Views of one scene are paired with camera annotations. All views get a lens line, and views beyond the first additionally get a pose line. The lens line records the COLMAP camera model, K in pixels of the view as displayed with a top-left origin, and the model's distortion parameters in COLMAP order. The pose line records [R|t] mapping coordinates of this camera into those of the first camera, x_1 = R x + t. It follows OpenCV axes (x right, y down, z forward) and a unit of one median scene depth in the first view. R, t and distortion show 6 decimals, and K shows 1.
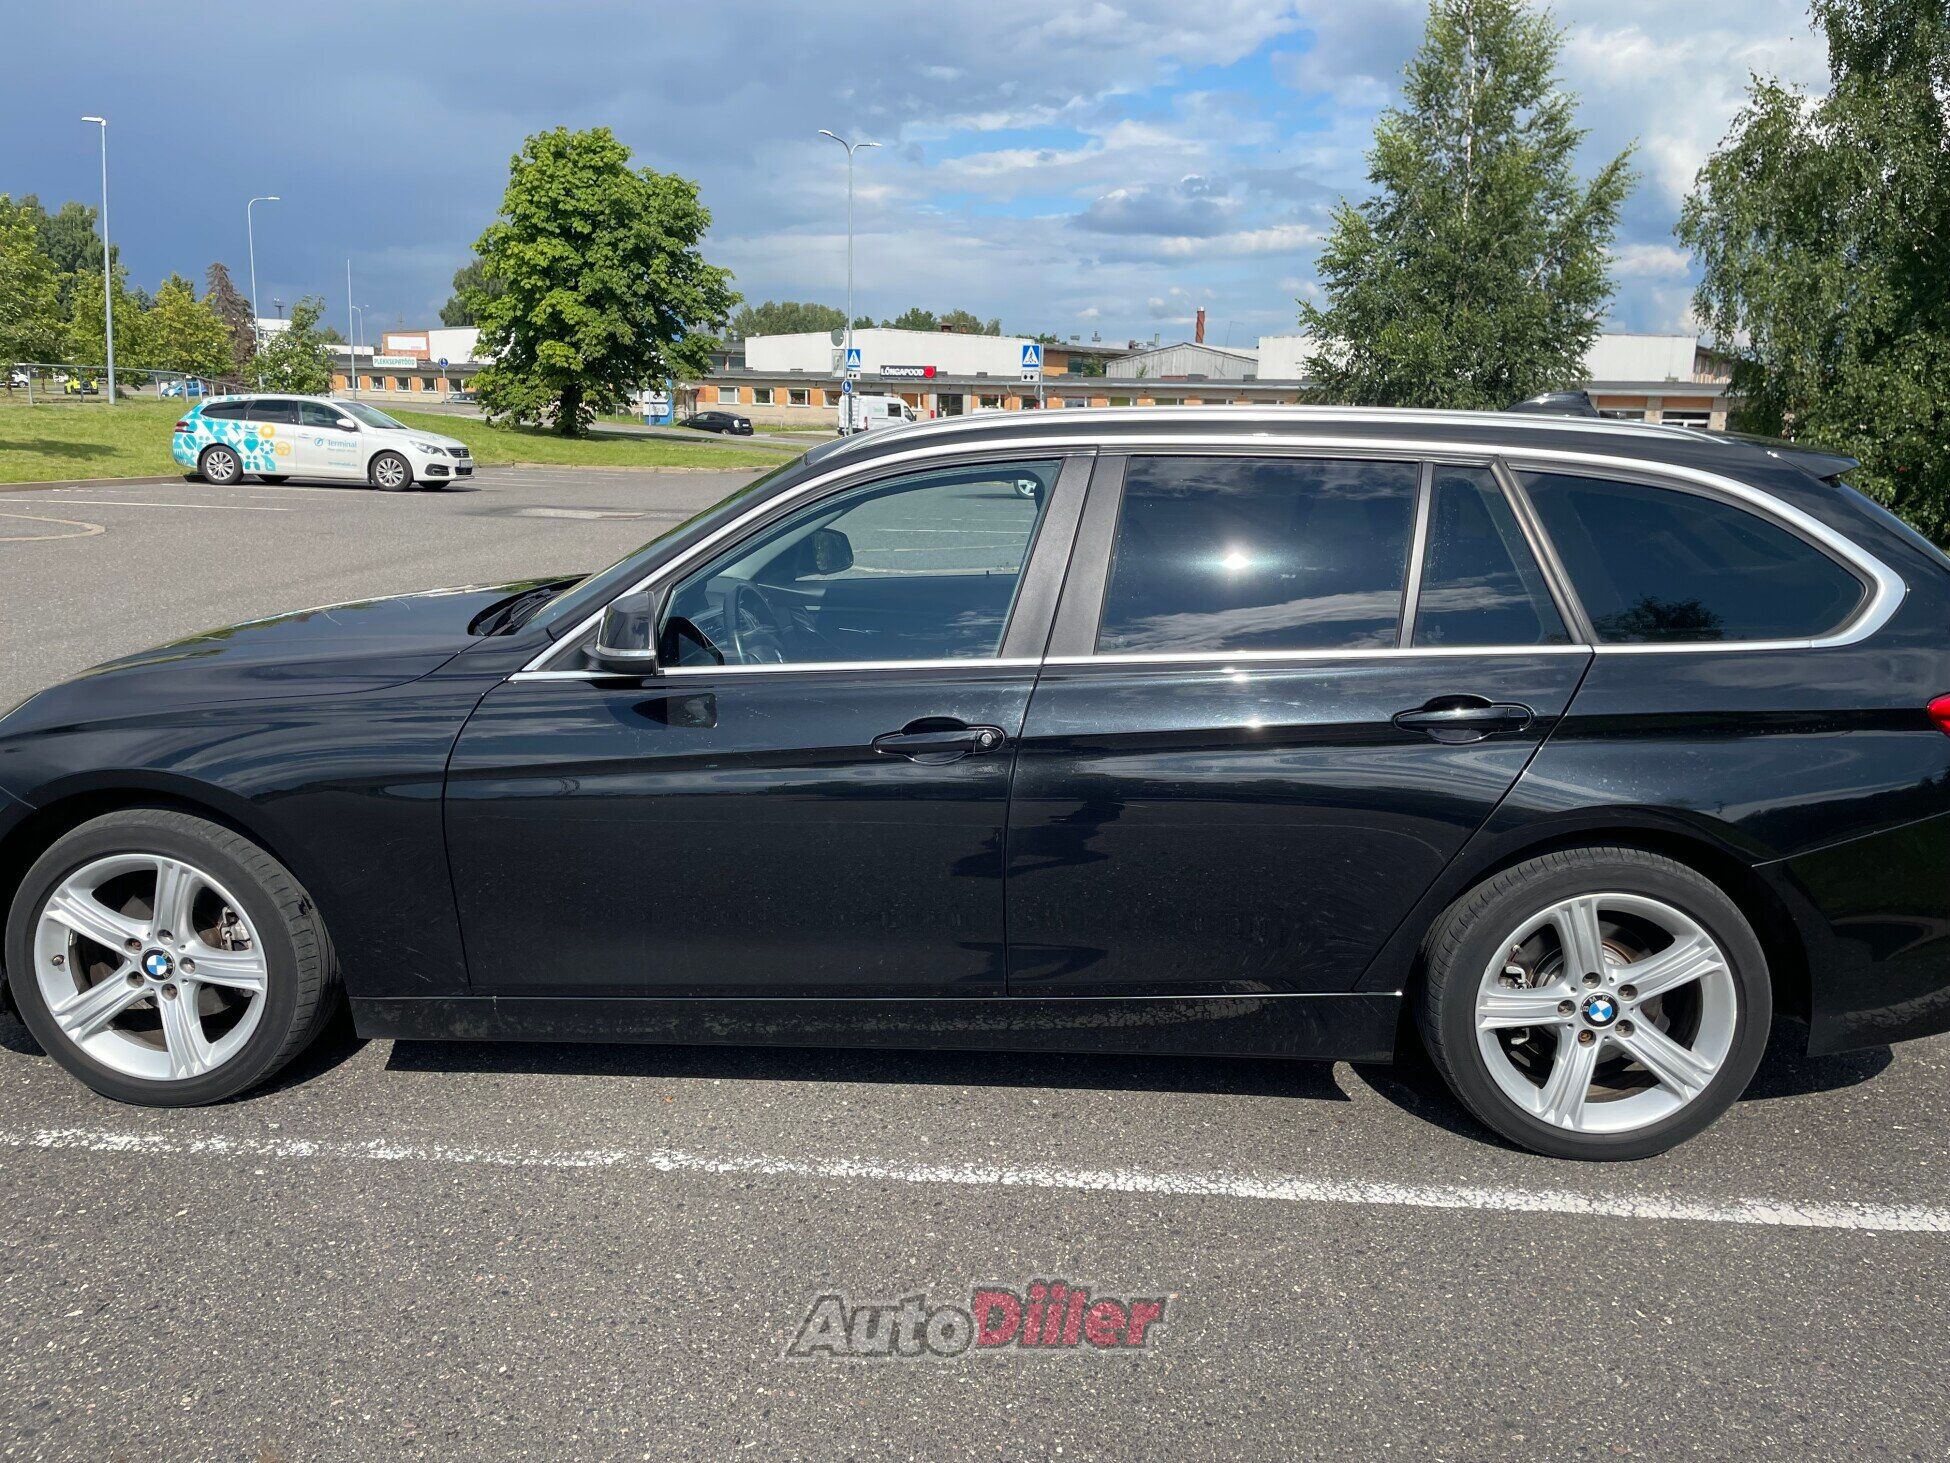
lens RADIAL K [[1454.4, 0, 976.6], [0, 1454.4, 733.4], [0, 0, 1]] dist [0.038803, -0.061031]
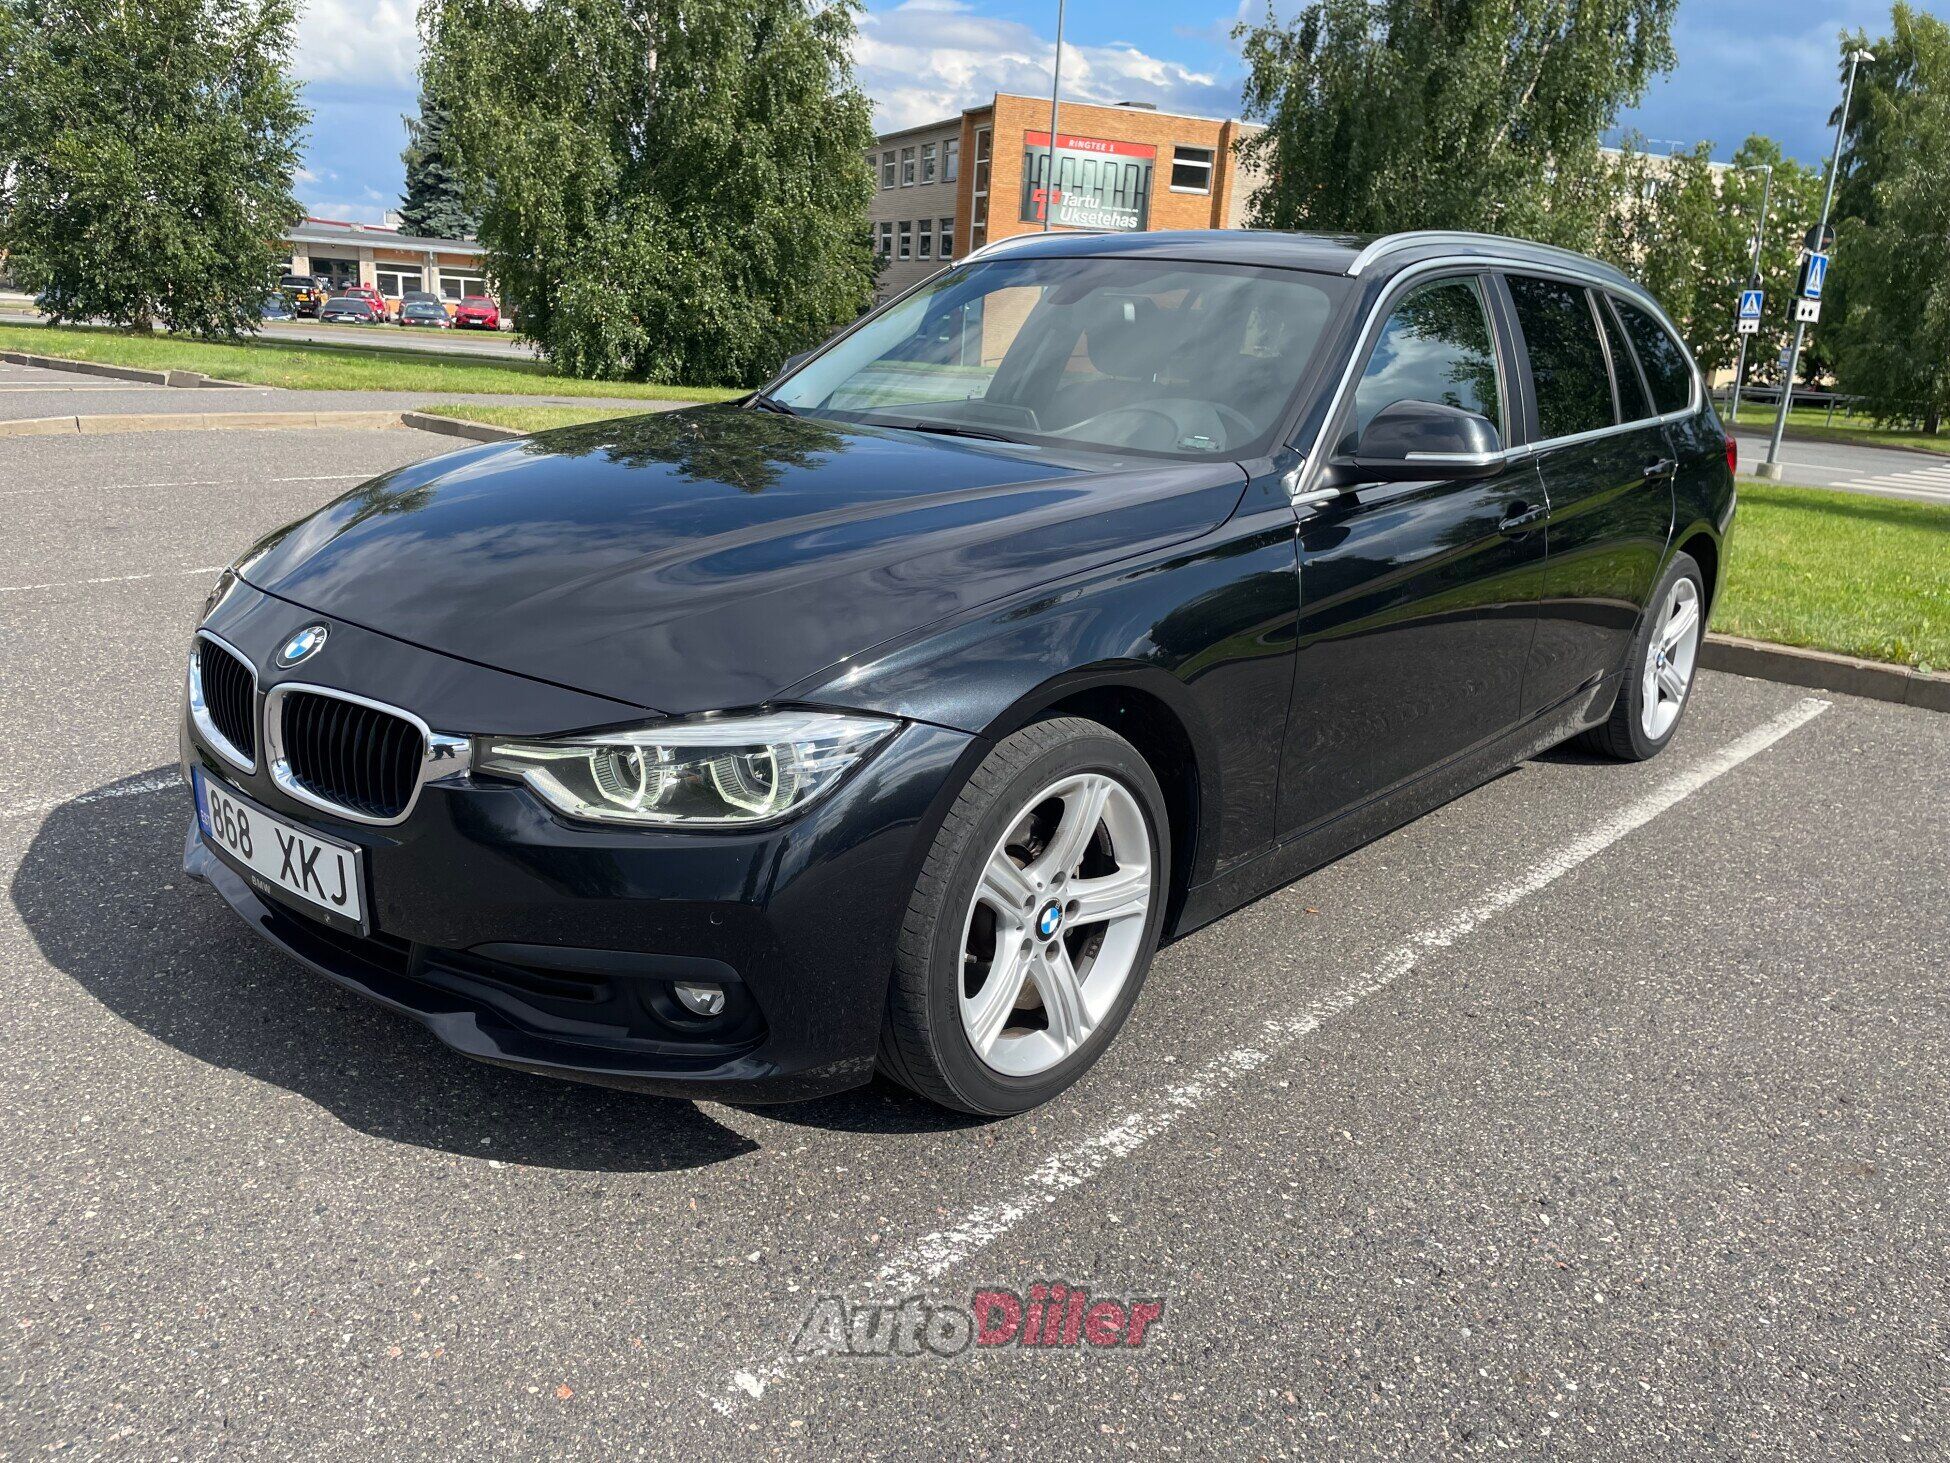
lens RADIAL K [[1454.4, 0, 967.7], [0, 1454.4, 736.6], [0, 0, 1]] dist [0.038803, -0.061031]
pose [[0.618857, -0.196427, 0.760547, -0.125707], [0.117998, 0.980489, 0.157216, -0.006614], [-0.776590, -0.007551, 0.629961, 0.060989]]
